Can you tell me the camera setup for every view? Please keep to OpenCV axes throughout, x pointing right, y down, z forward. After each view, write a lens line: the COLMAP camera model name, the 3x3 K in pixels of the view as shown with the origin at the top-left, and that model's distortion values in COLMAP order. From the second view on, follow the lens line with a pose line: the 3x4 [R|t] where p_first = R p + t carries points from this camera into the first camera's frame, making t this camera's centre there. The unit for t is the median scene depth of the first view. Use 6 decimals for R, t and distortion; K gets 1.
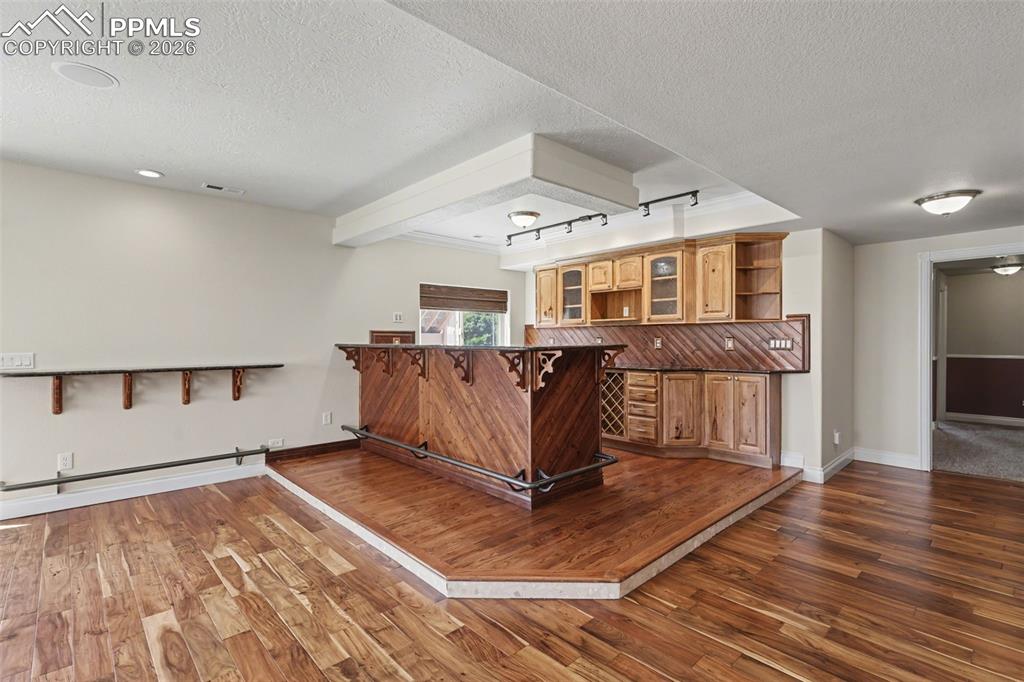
lens RADIAL K [[479.1, 0, 509.1], [0, 479.1, 337.4], [0, 0, 1]] dist [0.003519, -0.000500]
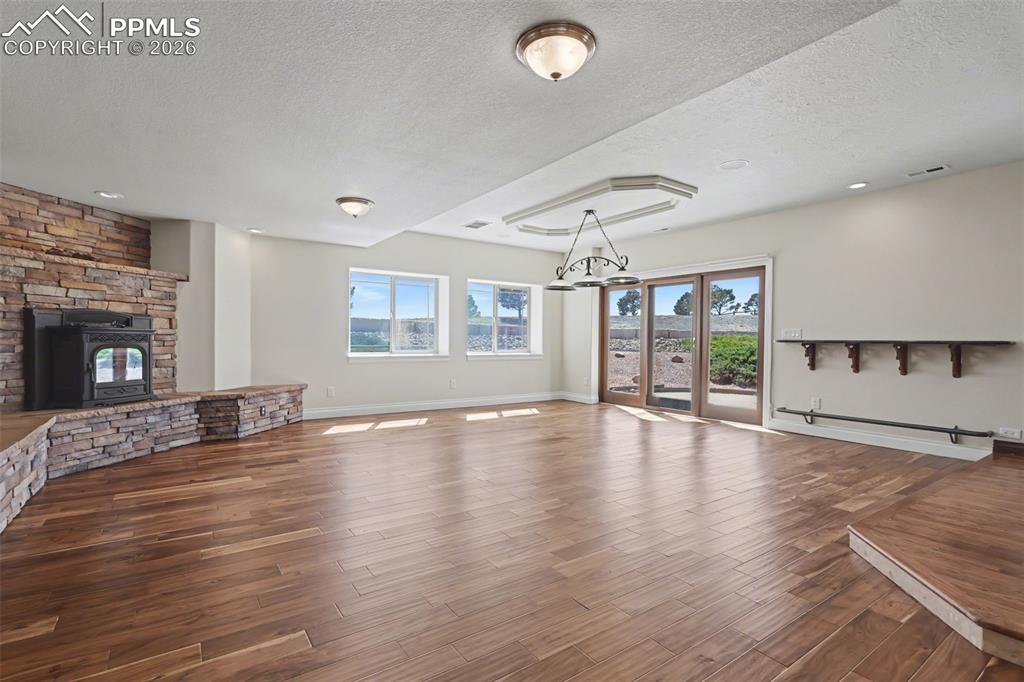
lens RADIAL K [[483.3, 0, 512.0], [0, 483.3, 341.0], [0, 0, 1]] dist [-0.000516, 0.000221]
pose [[-0.130764, 0.002889, -0.991409, 0.870773], [-0.003898, 0.999987, 0.003428, 0.092287], [0.991406, 0.004313, -0.130751, 0.372559]]
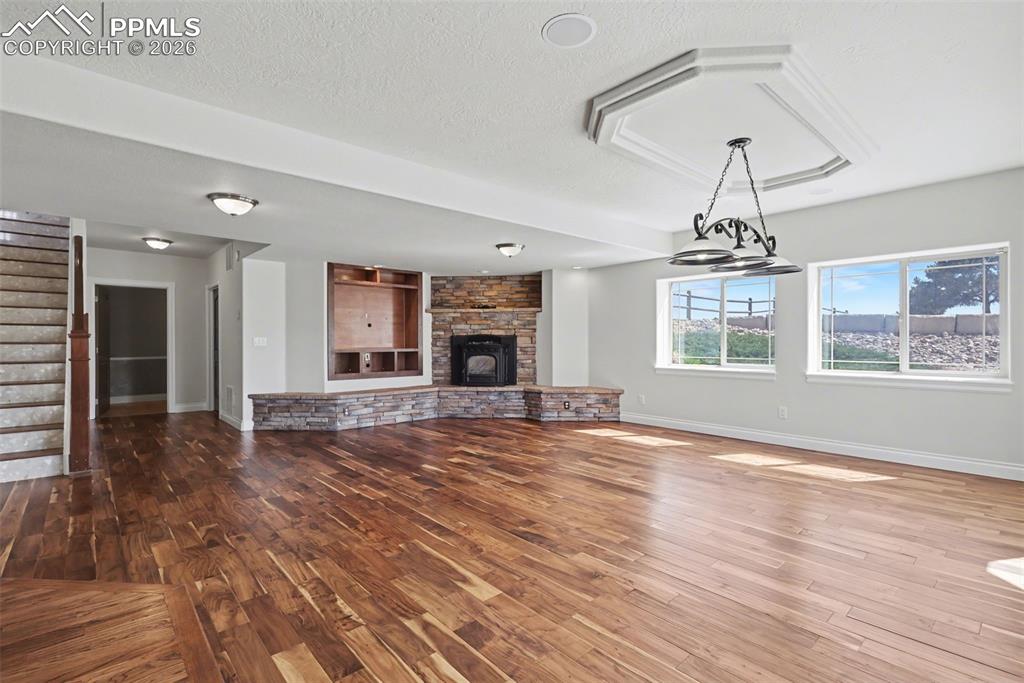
lens RADIAL K [[483.3, 0, 512.0], [0, 483.3, 341.5], [0, 0, 1]] dist [-0.000516, 0.000221]
pose [[-0.999631, 0.005573, 0.026603, -0.668741], [0.005521, 0.999983, -0.002008, 0.051640], [-0.026613, -0.001860, -0.999644, 1.654560]]
